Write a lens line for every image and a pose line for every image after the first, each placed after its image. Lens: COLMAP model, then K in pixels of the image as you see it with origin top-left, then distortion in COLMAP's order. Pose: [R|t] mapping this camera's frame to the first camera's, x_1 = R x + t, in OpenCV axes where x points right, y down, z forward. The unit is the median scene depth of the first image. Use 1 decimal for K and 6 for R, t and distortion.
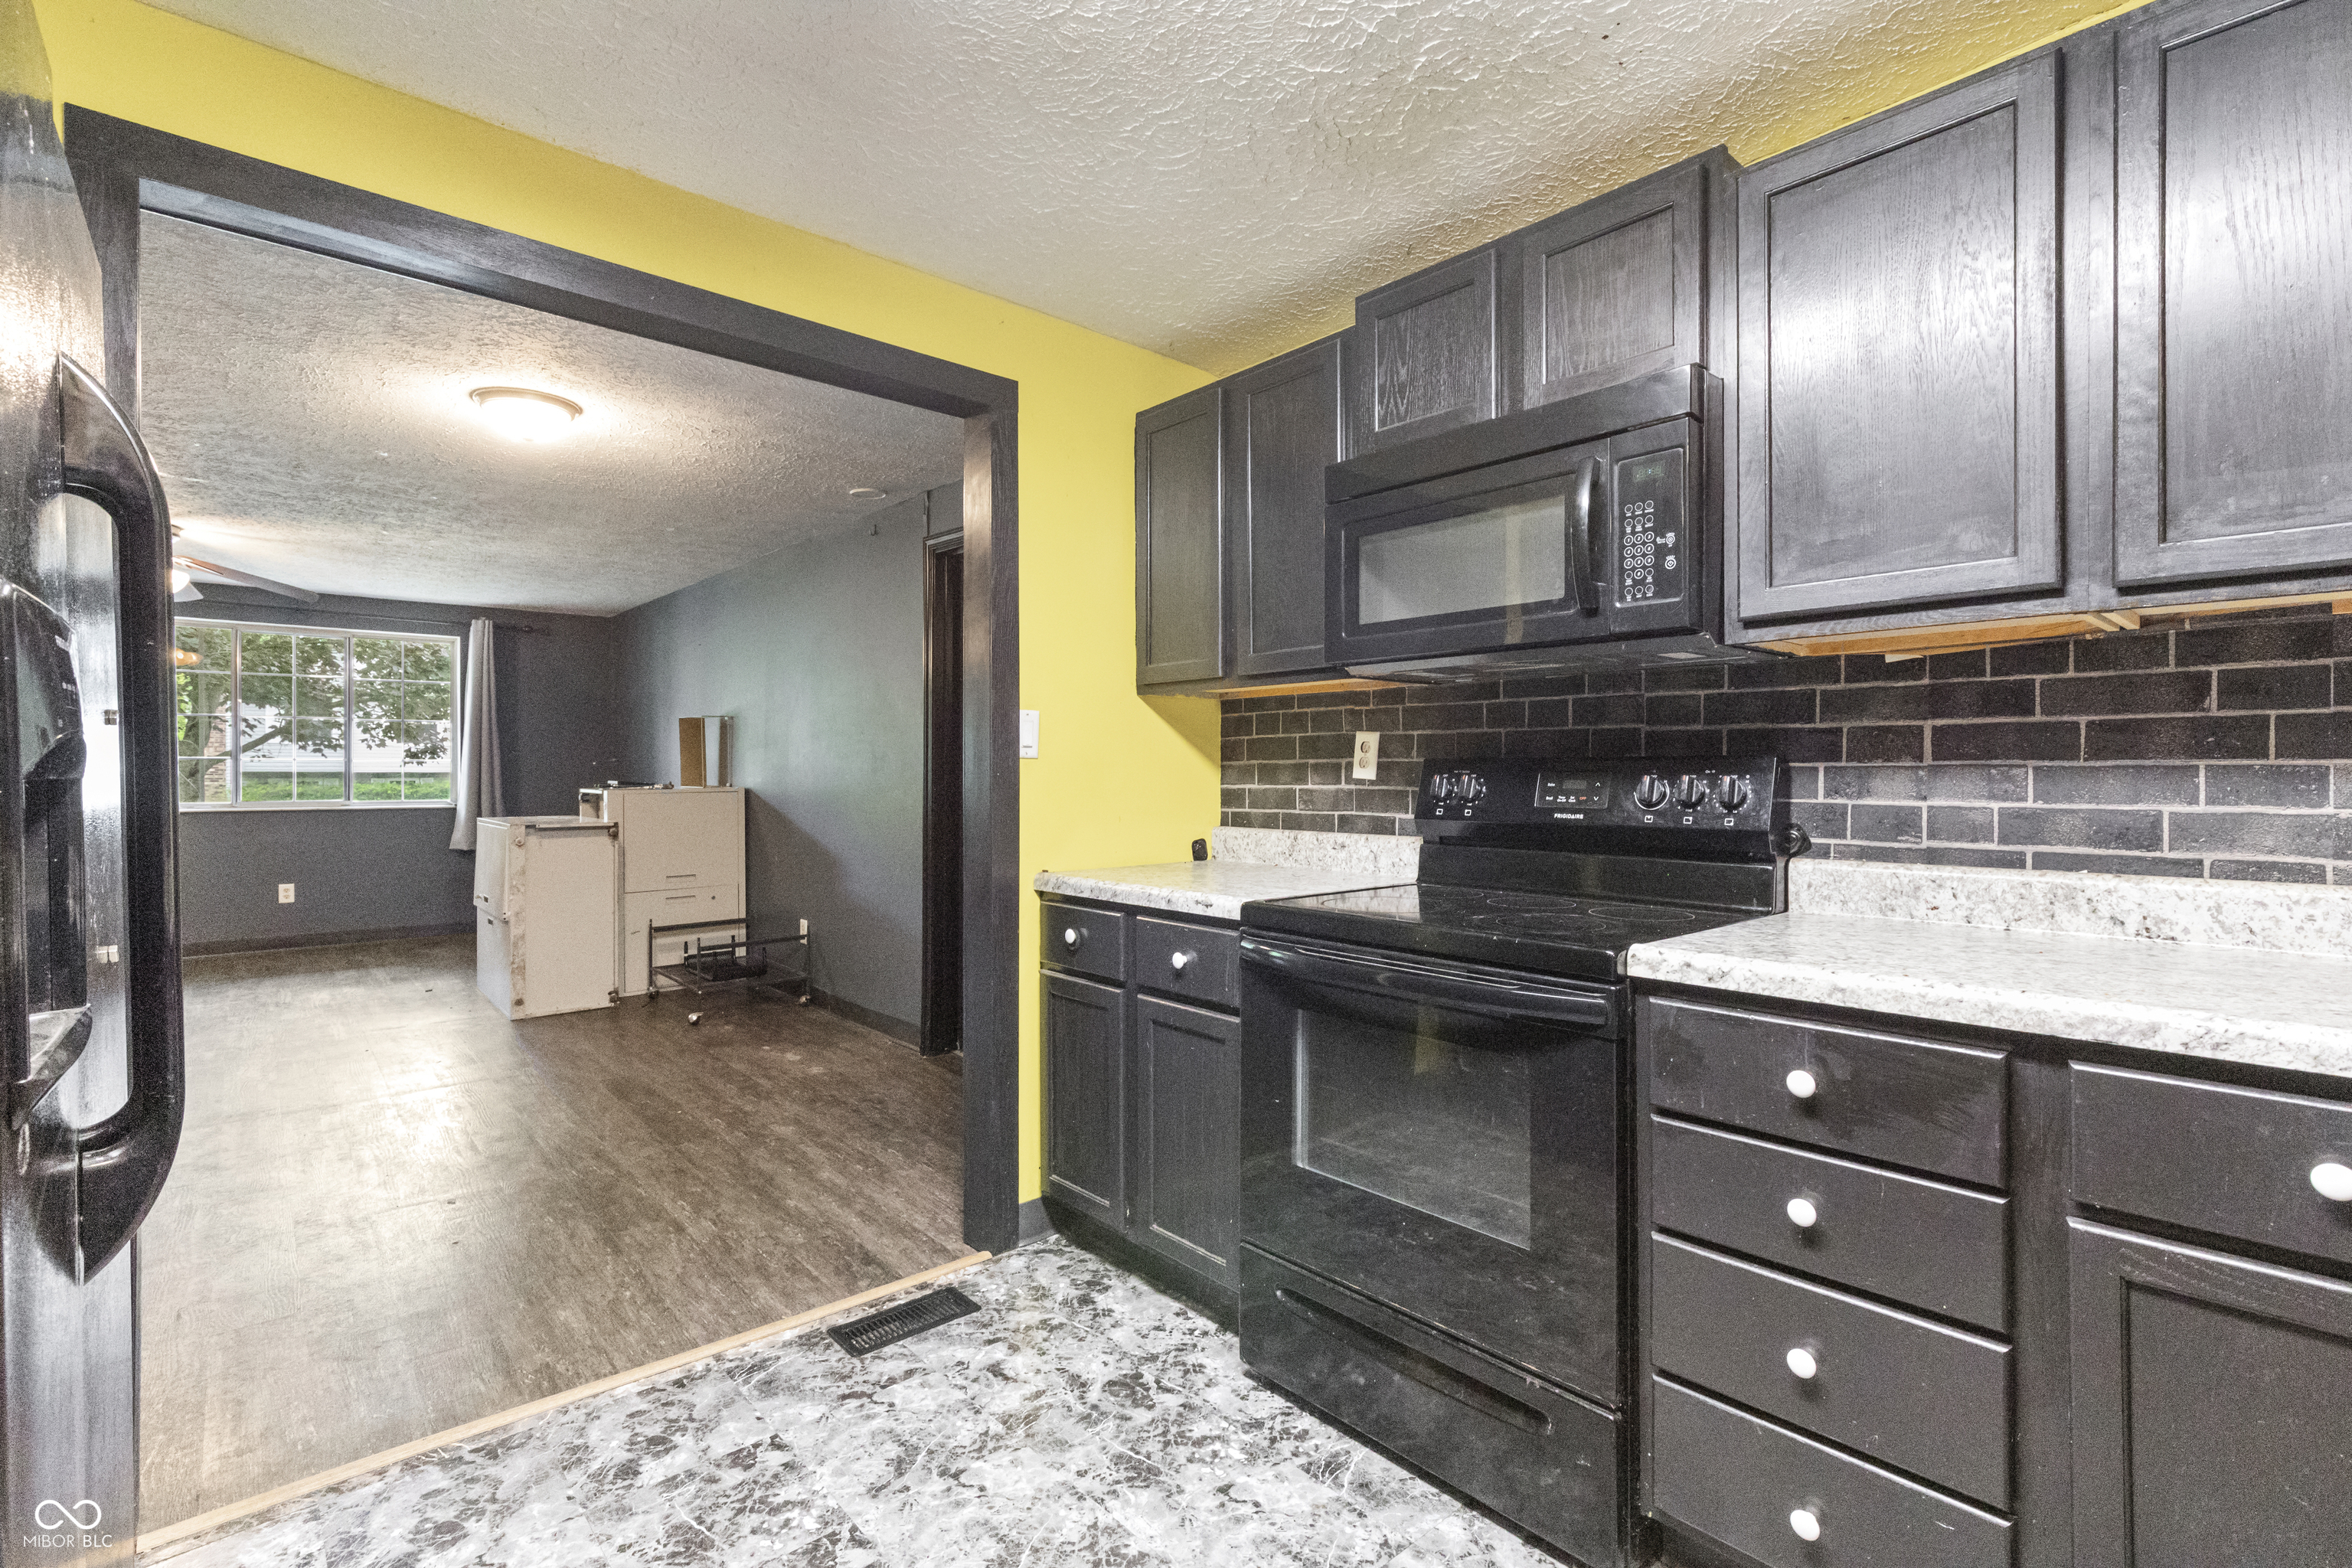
lens RADIAL K [[1066.8, 0, 1180.6], [0, 1066.8, 771.5], [0, 0, 1]] dist [0.008213, -0.000553]
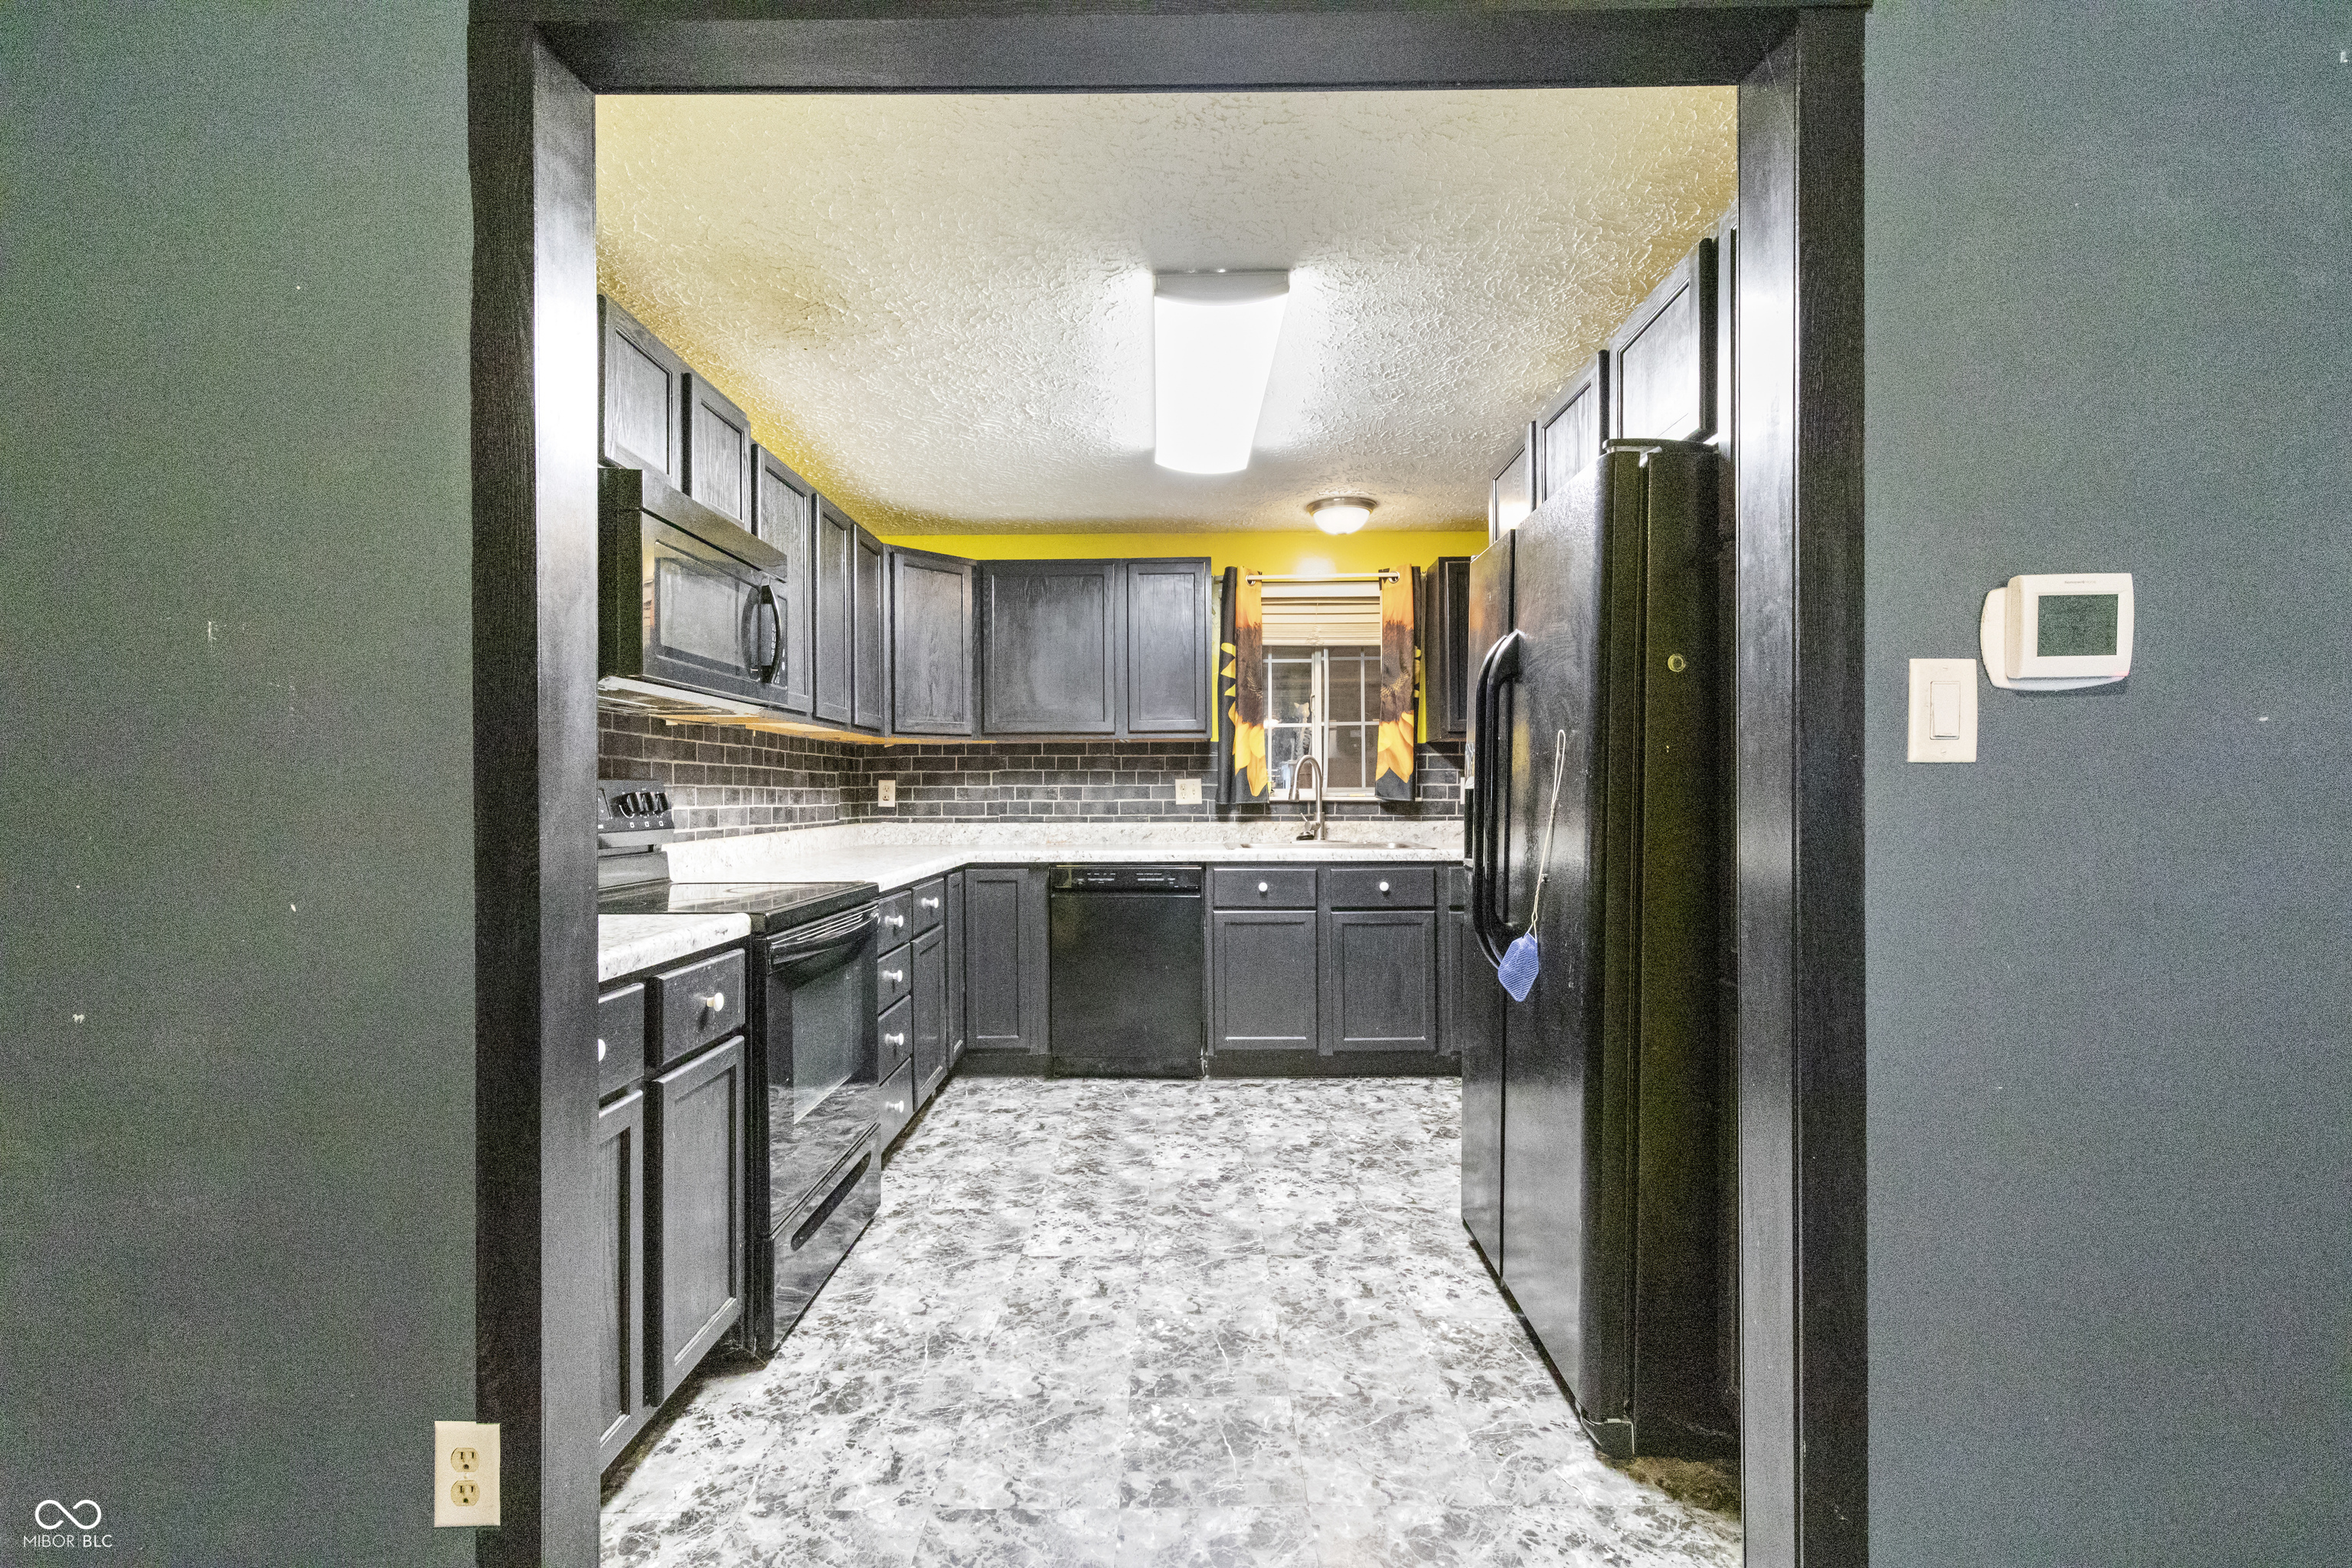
lens RADIAL K [[1056.1, 0, 1188.7], [0, 1056.1, 802.9], [0, 0, 1]] dist [0.001053, -0.000286]
pose [[-0.746221, -0.002563, 0.665693, -0.890602], [0.004922, 0.999944, 0.009368, 0.006237], [-0.665680, 0.010267, -0.746167, 1.421455]]
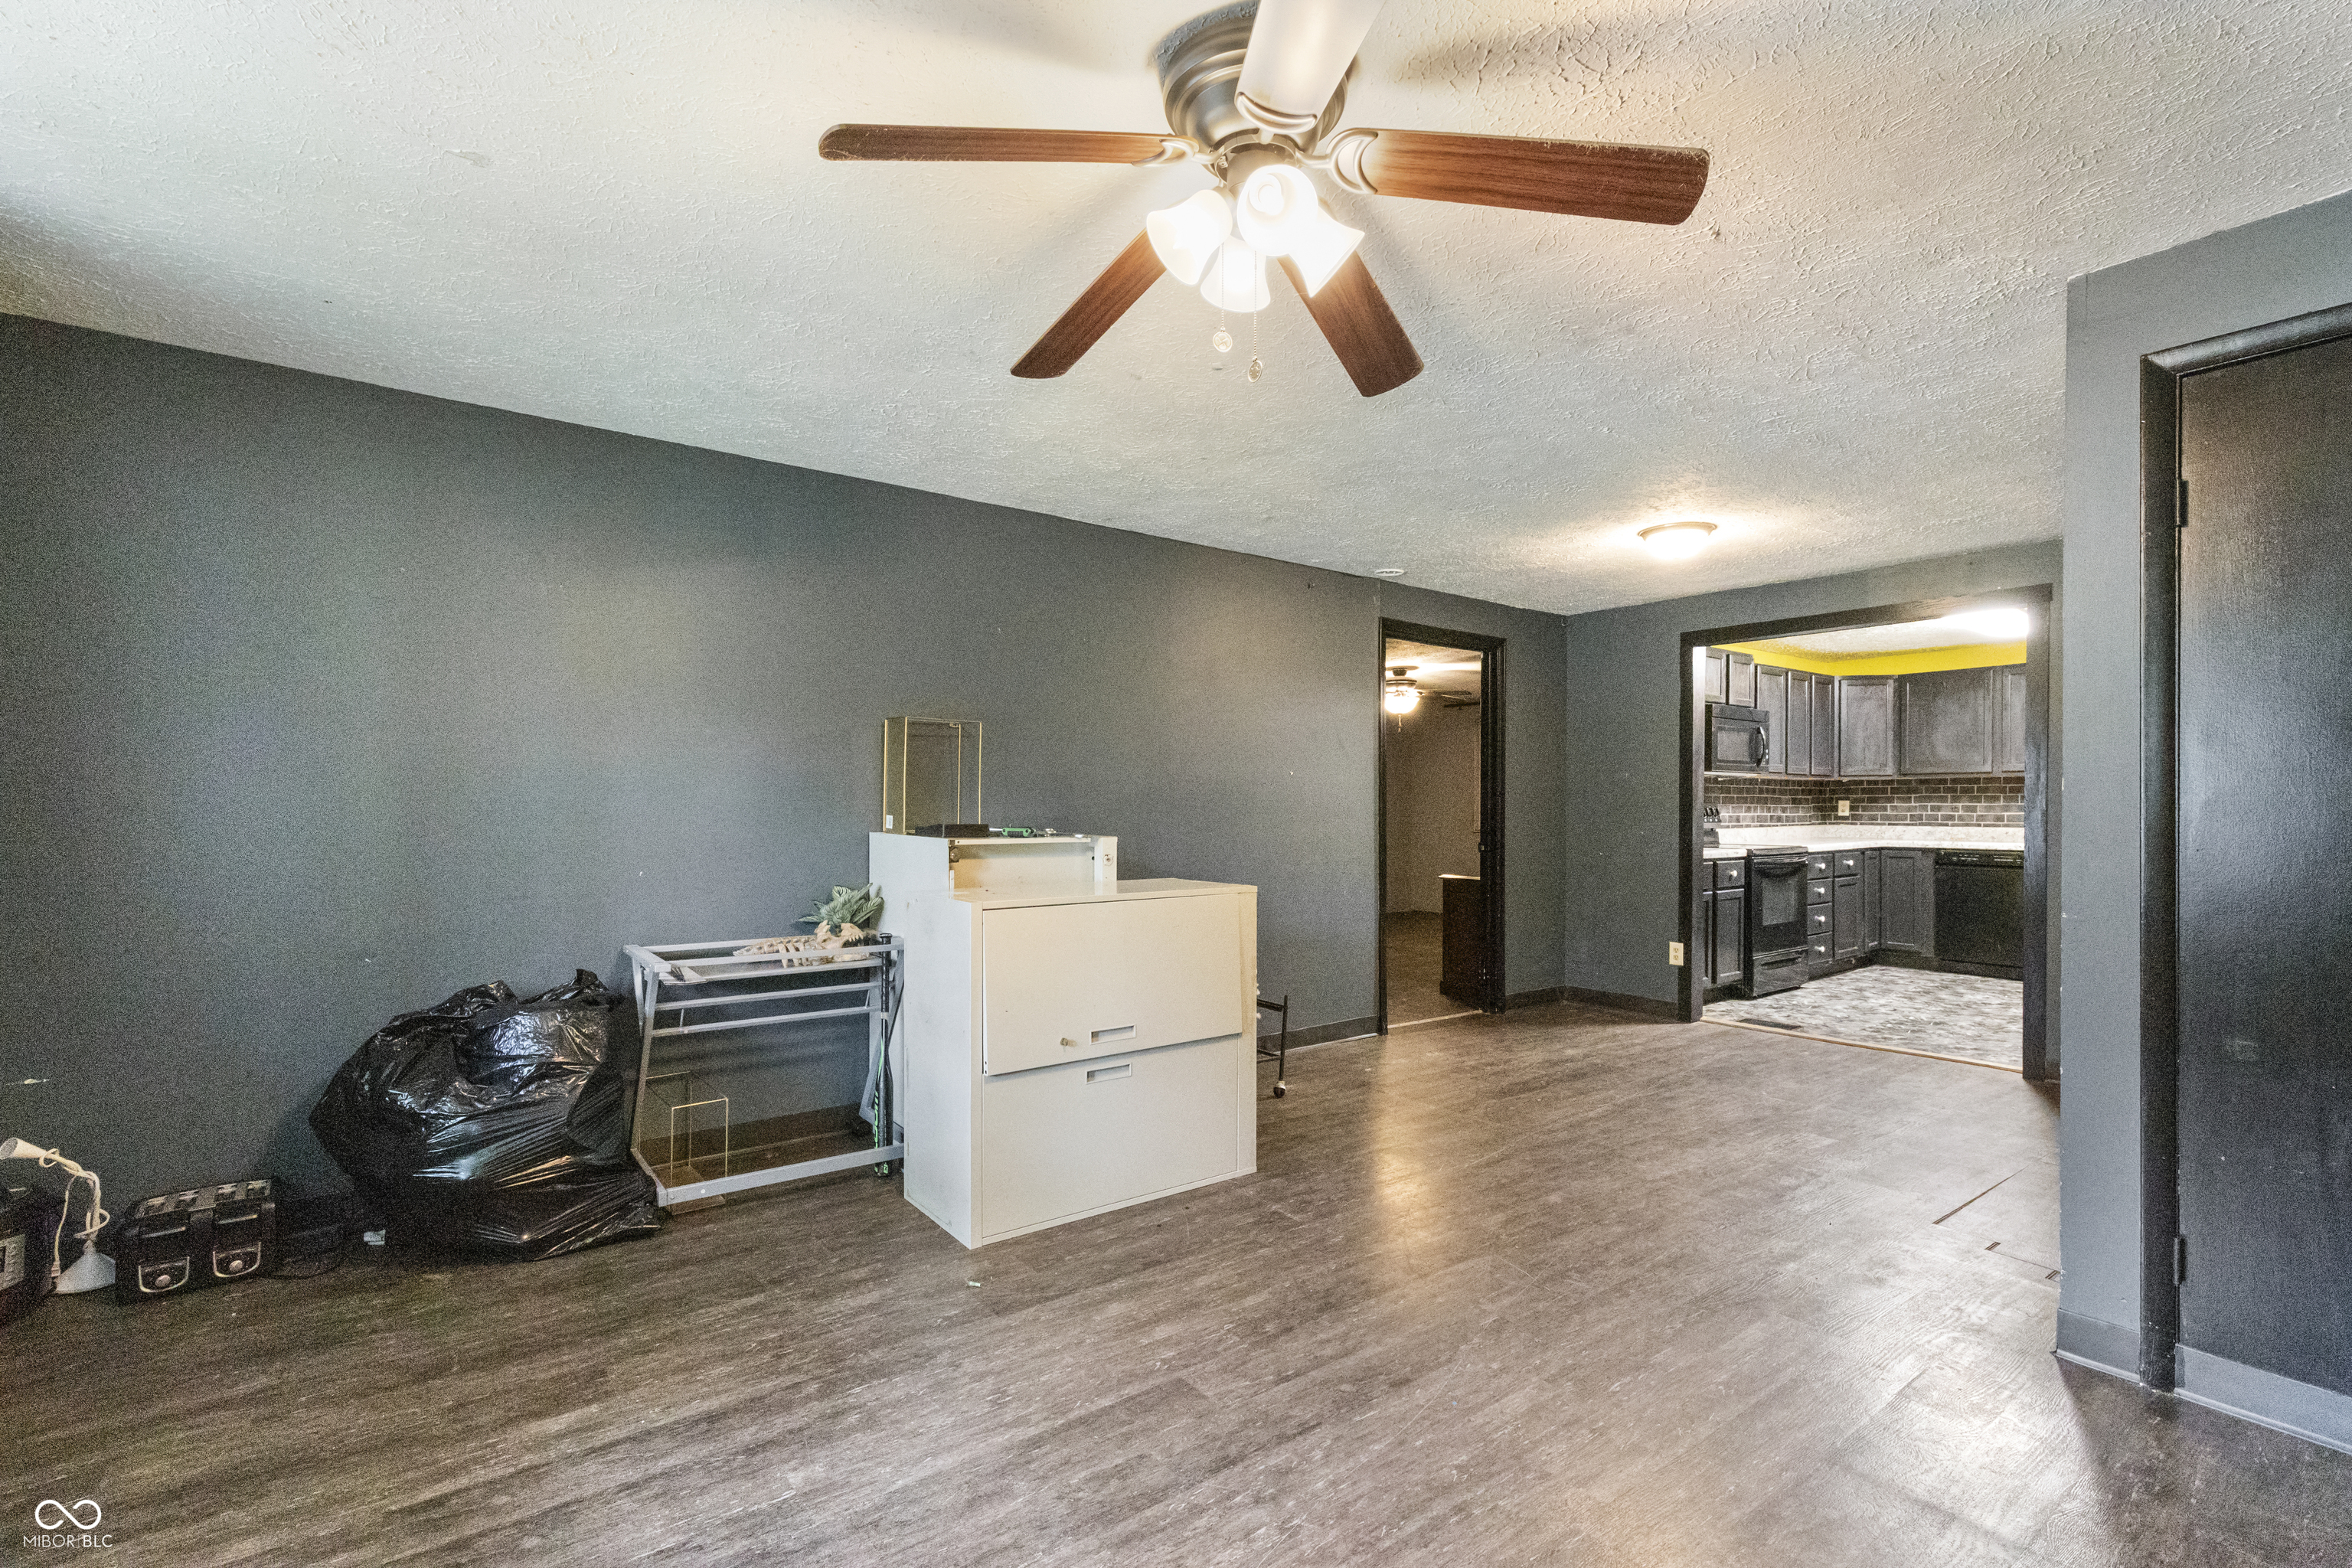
lens RADIAL K [[1064.3, 0, 1188.5], [0, 1064.3, 801.5], [0, 0, 1]] dist [0.005714, 0.000285]
pose [[0.073383, 0.003984, 0.997296, -3.043755], [-0.000263, 0.999992, -0.003976, -0.004025], [-0.997304, 0.000030, 0.073384, 2.308649]]
